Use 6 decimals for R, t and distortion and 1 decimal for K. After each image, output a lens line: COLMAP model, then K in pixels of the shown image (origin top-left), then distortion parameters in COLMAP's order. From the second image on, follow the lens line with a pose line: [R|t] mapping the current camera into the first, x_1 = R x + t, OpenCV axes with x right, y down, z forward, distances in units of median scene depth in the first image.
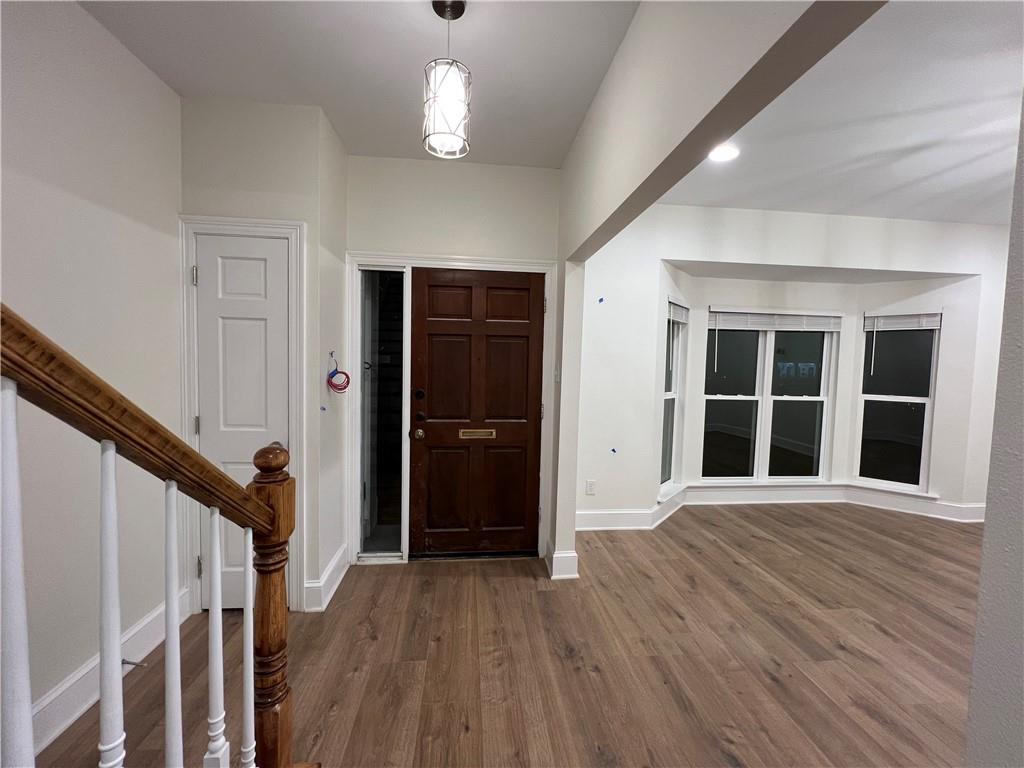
lens RADIAL K [[406.5, 0, 508.6], [0, 406.5, 384.2], [0, 0, 1]] dist [-0.004324, 0.000370]
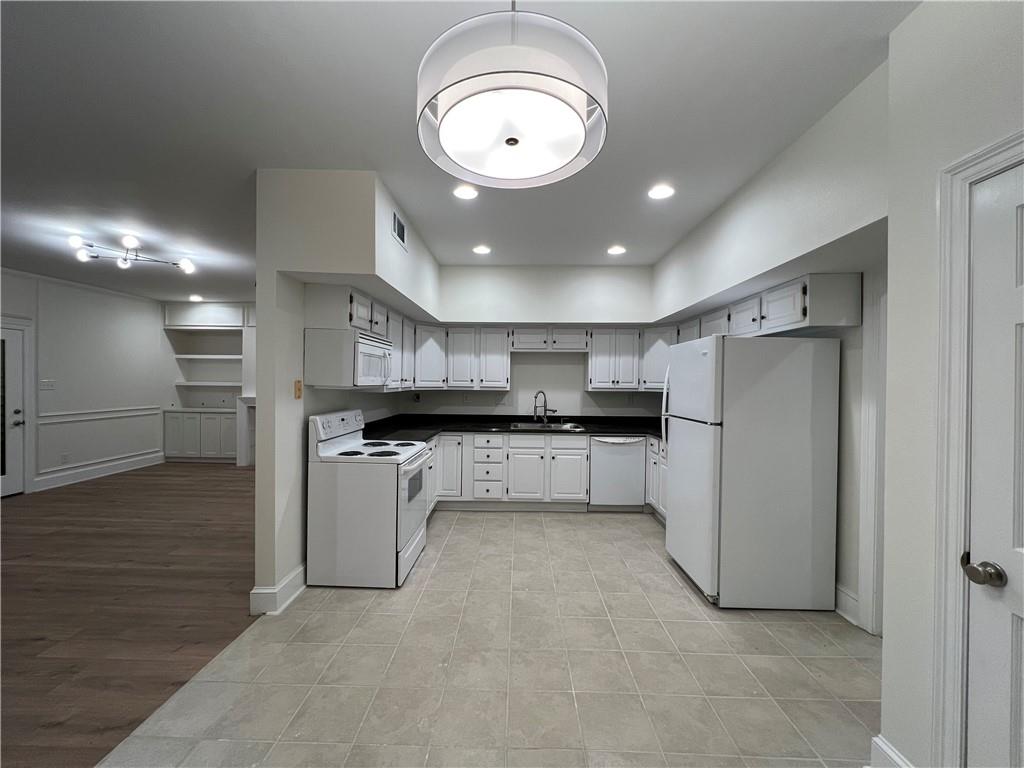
lens RADIAL K [[406.5, 0, 508.6], [0, 406.5, 384.2], [0, 0, 1]] dist [-0.004324, 0.000370]
pose [[-0.115677, -0.015587, -0.993165, 1.412488], [-0.062252, 0.998025, -0.008413, -0.084019], [0.991334, 0.060854, -0.116419, 1.859438]]
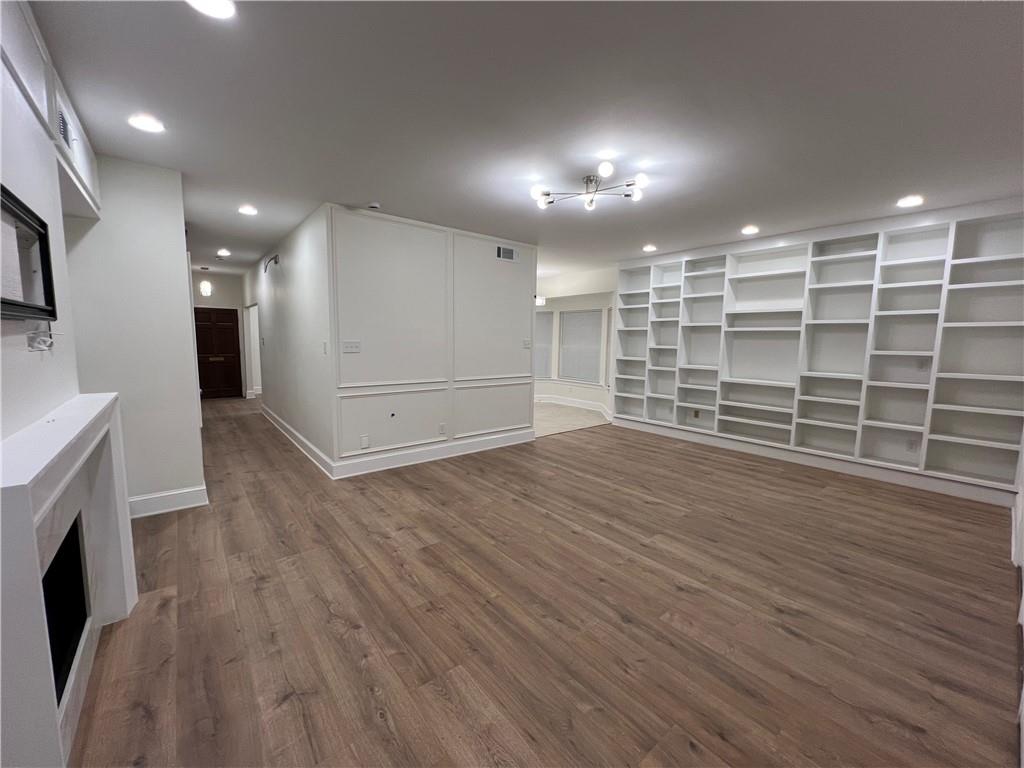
lens RADIAL K [[406.5, 0, 508.6], [0, 406.5, 384.2], [0, 0, 1]] dist [-0.004324, 0.000370]
pose [[0.832490, -0.065245, 0.550185, -0.114633], [0.026026, 0.996551, 0.078798, -0.031029], [-0.553429, -0.051279, 0.831317, 0.166836]]
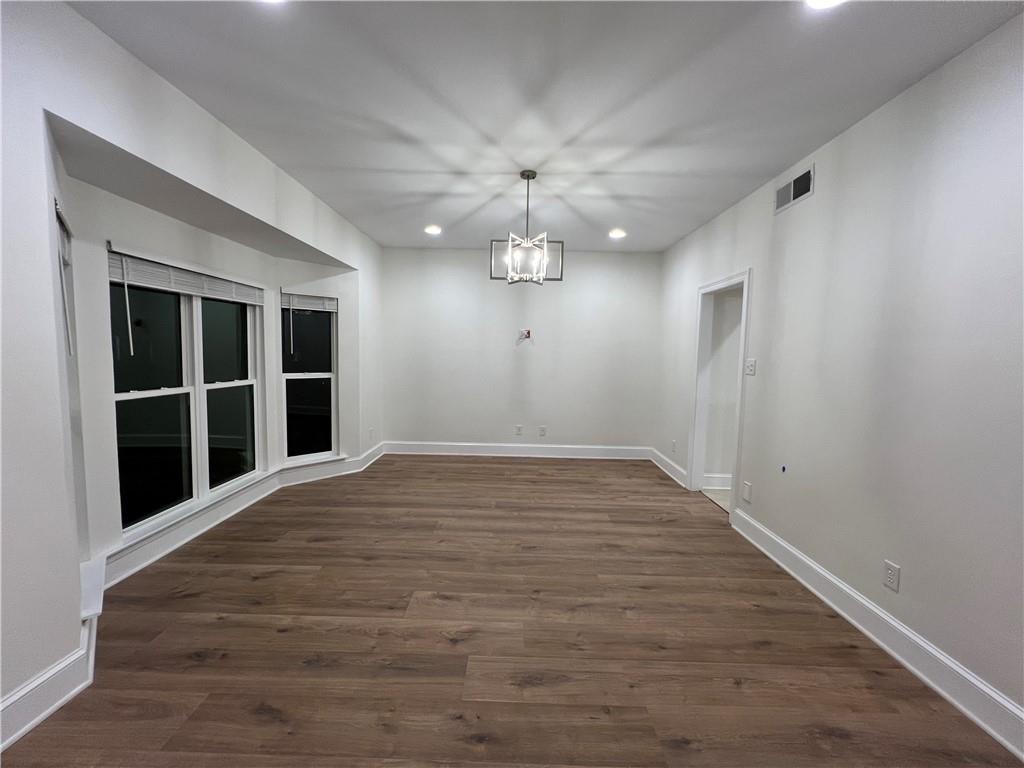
lens RADIAL K [[406.5, 0, 508.6], [0, 406.5, 384.2], [0, 0, 1]] dist [-0.004324, 0.000370]
pose [[0.109411, -0.098118, 0.989142, -0.035066], [0.032232, 0.994943, 0.095128, -0.027642], [-0.993474, 0.021474, 0.112020, 0.396990]]
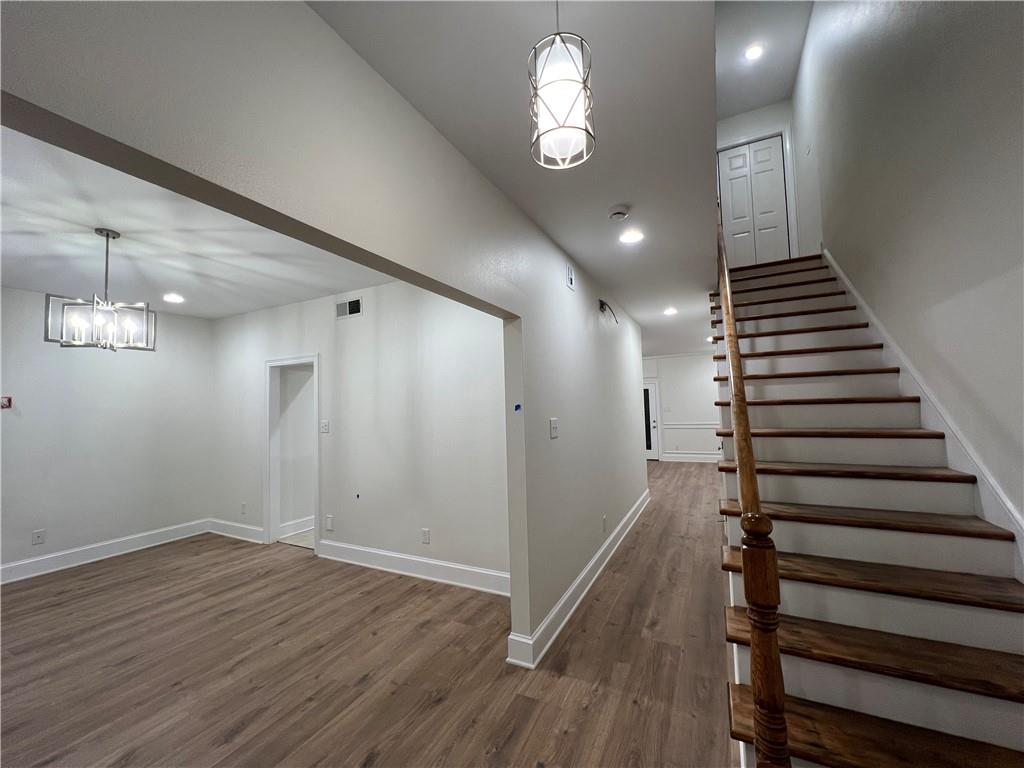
lens RADIAL K [[406.5, 0, 508.6], [0, 406.5, 384.2], [0, 0, 1]] dist [-0.004324, 0.000370]
pose [[-0.842781, 0.031271, 0.537347, -0.175333], [0.035770, 0.999358, -0.002056, -0.063623], [-0.537066, 0.017487, -0.843359, 0.660308]]
